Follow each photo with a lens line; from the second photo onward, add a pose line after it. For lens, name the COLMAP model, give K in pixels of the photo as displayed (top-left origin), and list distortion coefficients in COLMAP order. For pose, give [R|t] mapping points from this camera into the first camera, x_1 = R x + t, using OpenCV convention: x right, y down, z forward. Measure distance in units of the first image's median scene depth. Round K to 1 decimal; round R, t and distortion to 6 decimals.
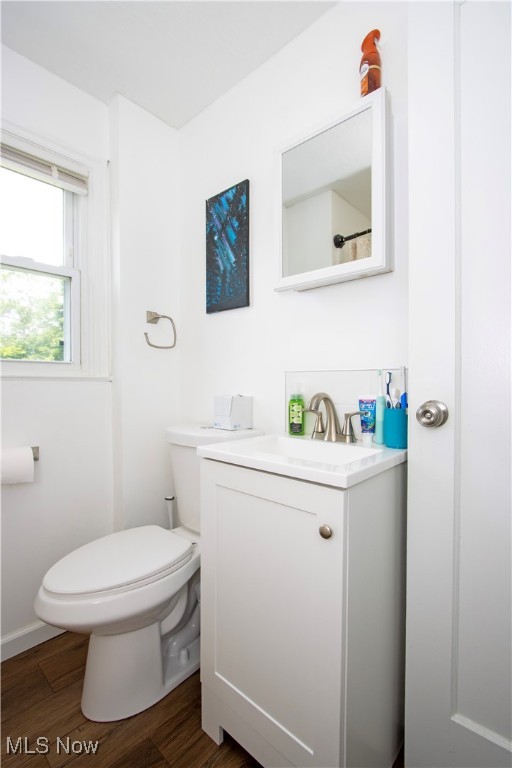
lens RADIAL K [[355.6, 0, 255.5], [0, 355.6, 386.6], [0, 0, 1]] dist [-0.013029, 0.003337]
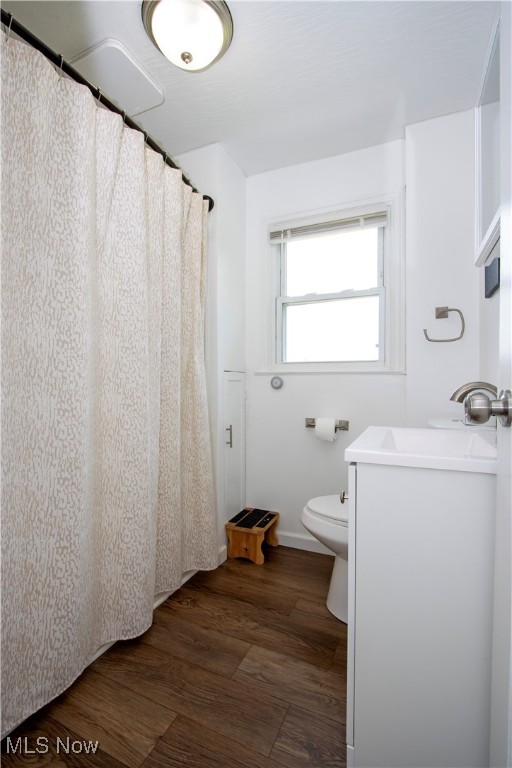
lens RADIAL K [[355.6, 0, 255.4], [0, 355.6, 383.0], [0, 0, 1]] dist [-0.013029, 0.003337]
pose [[0.316063, 0.004567, -0.948727, 0.553585], [-0.002655, 0.999989, 0.003929, 0.008841], [0.948735, 0.001277, 0.316071, 0.165557]]
